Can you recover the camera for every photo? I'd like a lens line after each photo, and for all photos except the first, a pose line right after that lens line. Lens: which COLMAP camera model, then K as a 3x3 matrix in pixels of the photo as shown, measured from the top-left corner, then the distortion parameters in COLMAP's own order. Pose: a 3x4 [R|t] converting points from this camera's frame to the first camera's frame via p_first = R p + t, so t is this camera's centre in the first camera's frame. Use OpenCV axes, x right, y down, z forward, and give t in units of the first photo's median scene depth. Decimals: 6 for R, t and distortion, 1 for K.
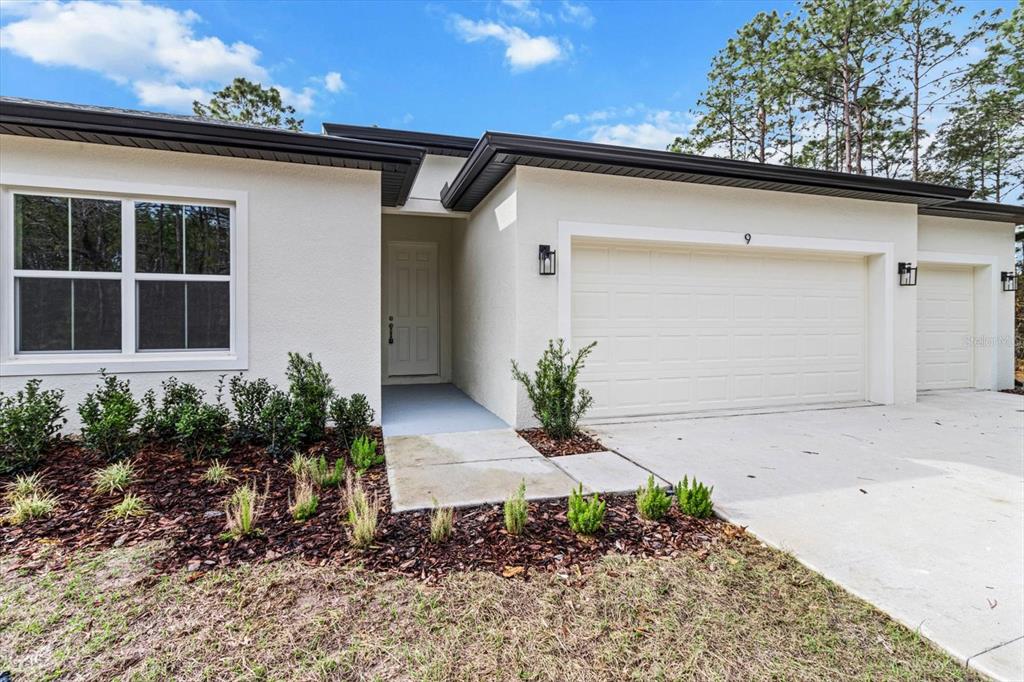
lens RADIAL K [[473.4, 0, 509.9], [0, 473.4, 327.4], [0, 0, 1]] dist [0.015742, -0.000668]
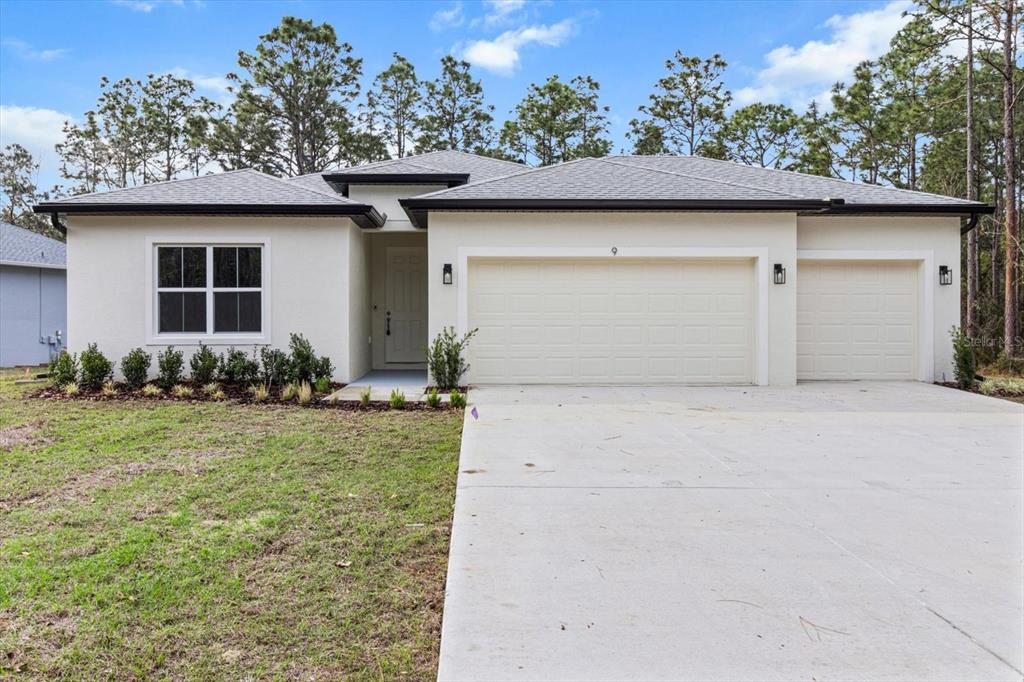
lens RADIAL K [[823.8, 0, 517.2], [0, 823.8, 339.6], [0, 0, 1]] dist [0.004195, 0.000359]
pose [[0.966910, 0.003061, -0.255100, 1.049737], [-0.000344, 0.999943, 0.010696, 0.041577], [0.255118, -0.010254, 0.966856, -1.615511]]
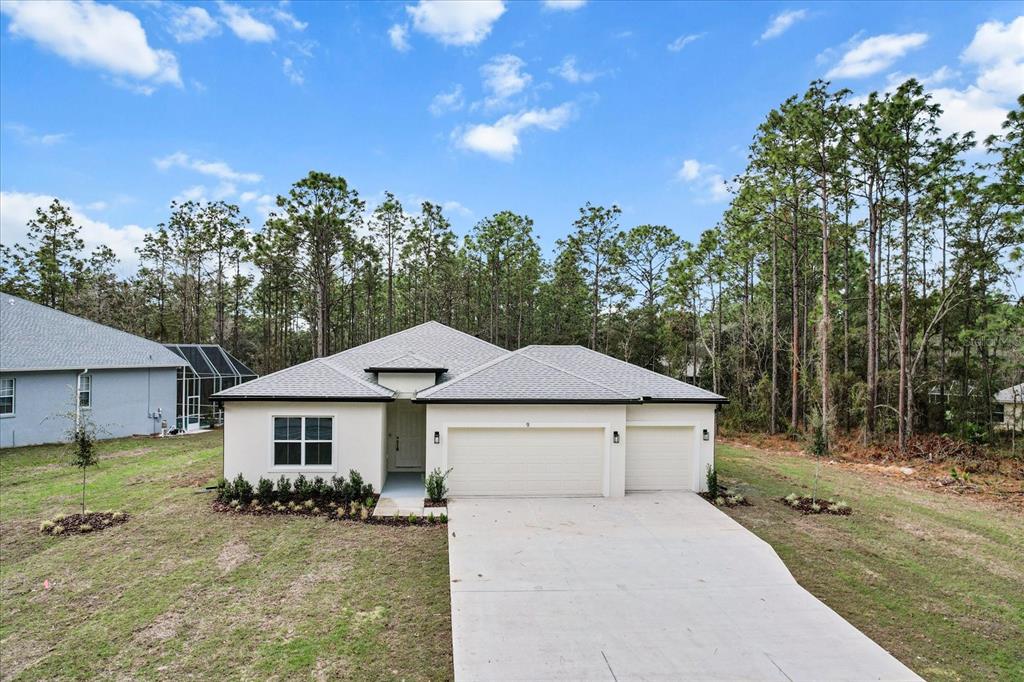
lens RADIAL K [[682.2, 0, 510.0], [0, 682.2, 337.6], [0, 0, 1]] dist [-0.038578, -0.001467]
pose [[0.979579, 0.010634, -0.200777, 1.408335], [-0.013537, 0.999823, -0.013094, -0.741656], [0.200602, 0.015545, 0.979550, -3.079933]]
